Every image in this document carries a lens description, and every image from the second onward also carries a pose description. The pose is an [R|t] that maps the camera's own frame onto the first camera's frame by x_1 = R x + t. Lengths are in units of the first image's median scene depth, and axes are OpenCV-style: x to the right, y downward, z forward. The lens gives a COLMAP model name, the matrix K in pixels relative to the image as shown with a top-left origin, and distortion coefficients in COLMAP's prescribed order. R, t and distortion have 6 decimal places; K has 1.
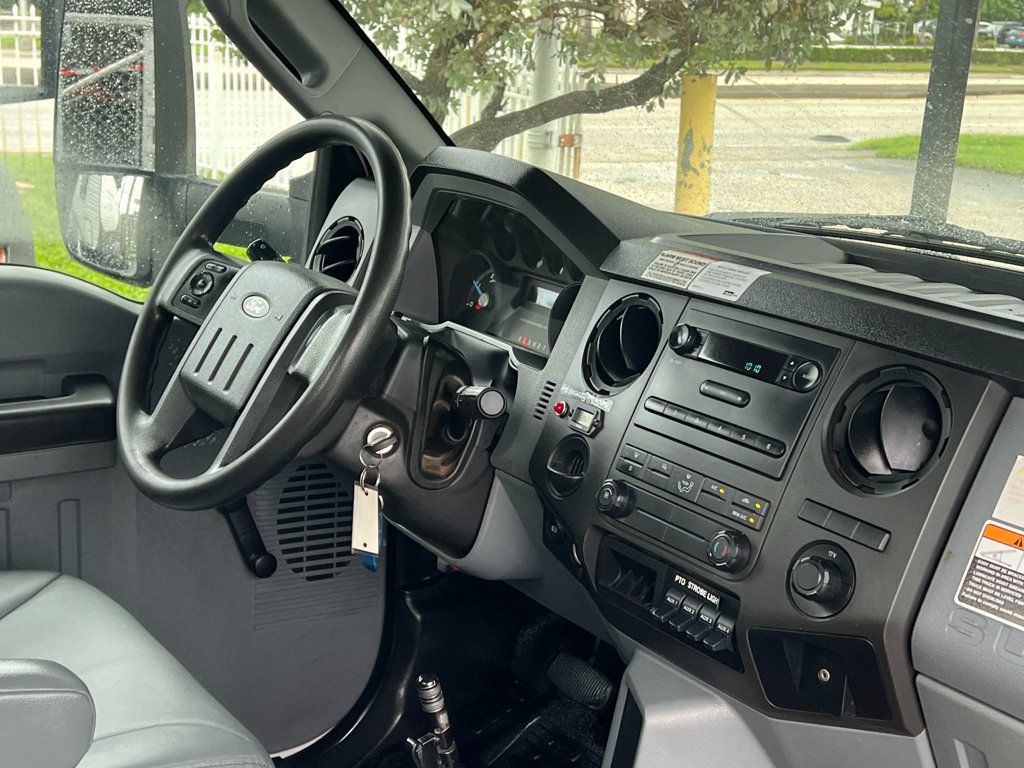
lens RADIAL K [[1450.2, 0, 512.0], [0, 1450.2, 384.0], [0, 0, 1]] dist [0.081737, 0.058135]
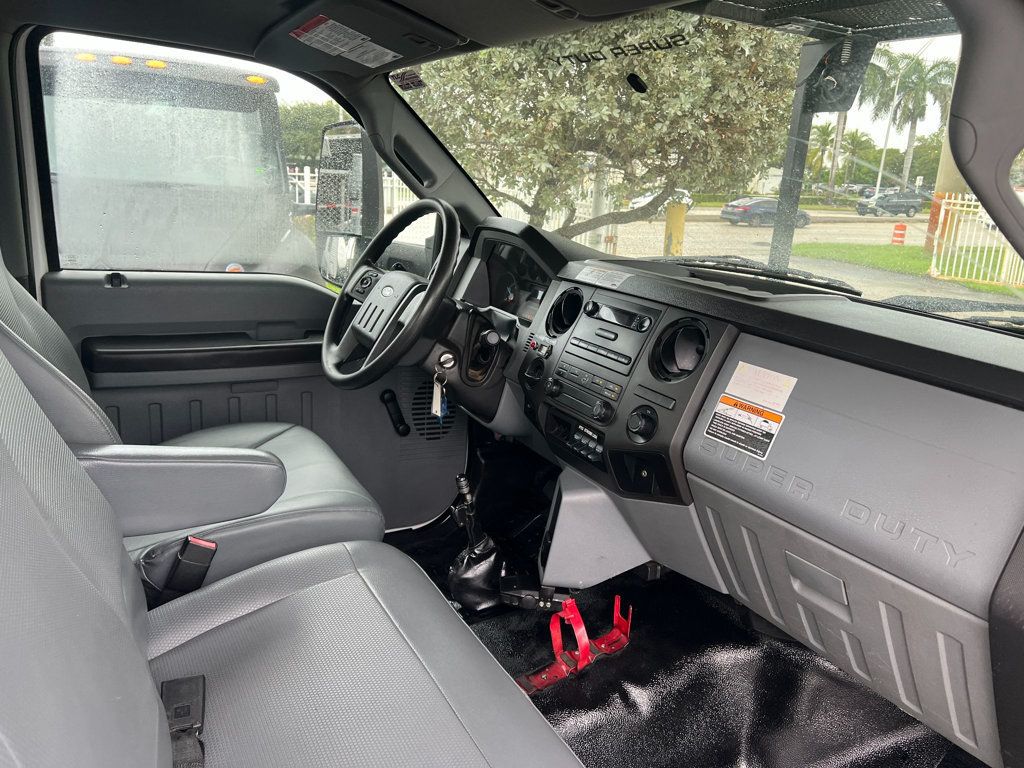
lens RADIAL K [[761.1, 0, 516.0], [0, 761.1, 372.1], [0, 0, 1]] dist [0.085070, -0.131241]
pose [[0.995129, 0.029854, -0.093952, 0.107464], [-0.029827, 0.999554, 0.001690, 0.052425], [0.093960, 0.001121, 0.995575, -0.037761]]
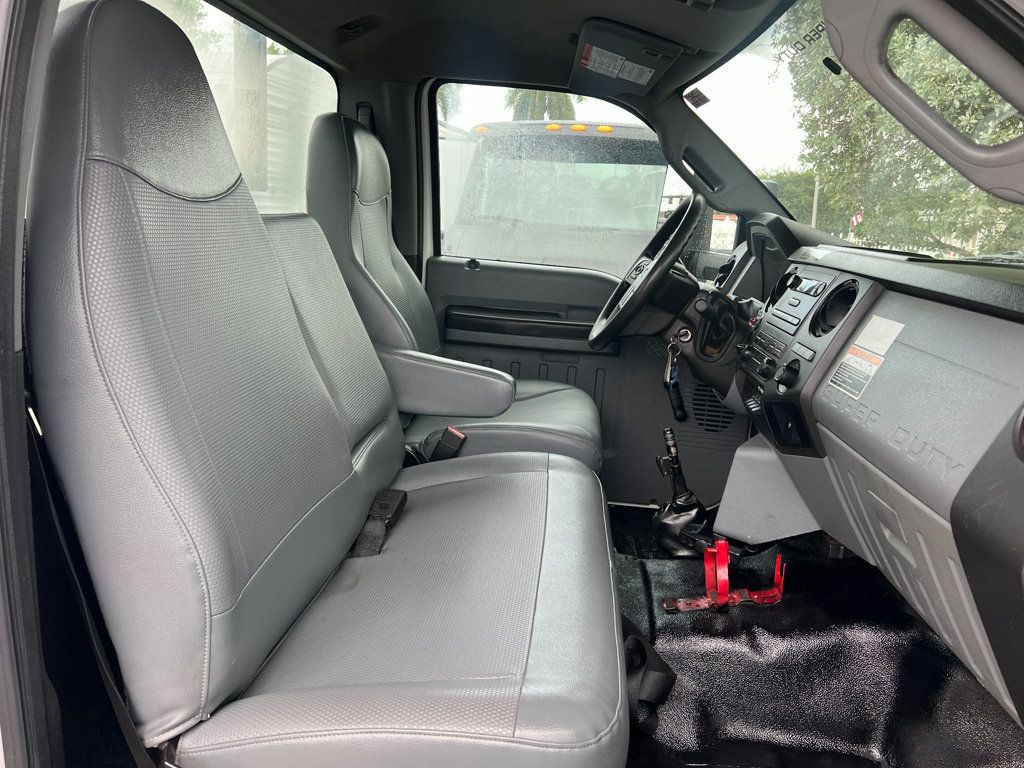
lens RADIAL K [[761.1, 0, 516.0], [0, 761.1, 372.1], [0, 0, 1]] dist [0.085070, -0.131241]
pose [[0.773111, 0.120070, -0.622803, 0.470748], [-0.170884, 0.985041, -0.022219, 0.173837], [0.610818, 0.123605, 0.782063, -0.083595]]
